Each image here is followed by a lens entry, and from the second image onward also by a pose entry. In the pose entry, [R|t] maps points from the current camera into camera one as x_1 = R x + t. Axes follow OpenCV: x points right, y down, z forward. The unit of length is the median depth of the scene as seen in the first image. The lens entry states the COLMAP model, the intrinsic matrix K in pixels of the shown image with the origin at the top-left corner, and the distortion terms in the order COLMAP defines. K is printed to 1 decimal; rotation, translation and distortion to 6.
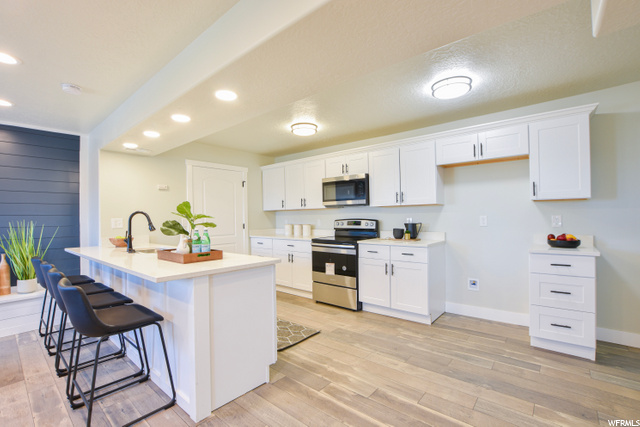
lens RADIAL K [[285.9, 0, 320.7], [0, 285.9, 216.9], [0, 0, 1]] dist [-0.029614, 0.000197]
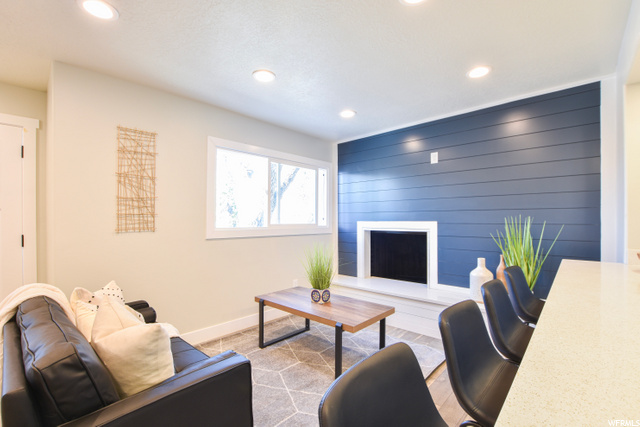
lens RADIAL K [[285.9, 0, 320.7], [0, 285.9, 216.9], [0, 0, 1]] dist [-0.029614, 0.000197]
pose [[-0.044639, 0.009491, -0.998958, -0.239611], [0.007725, 0.999928, 0.009155, 0.004667], [0.998973, -0.007309, -0.044709, 0.447803]]
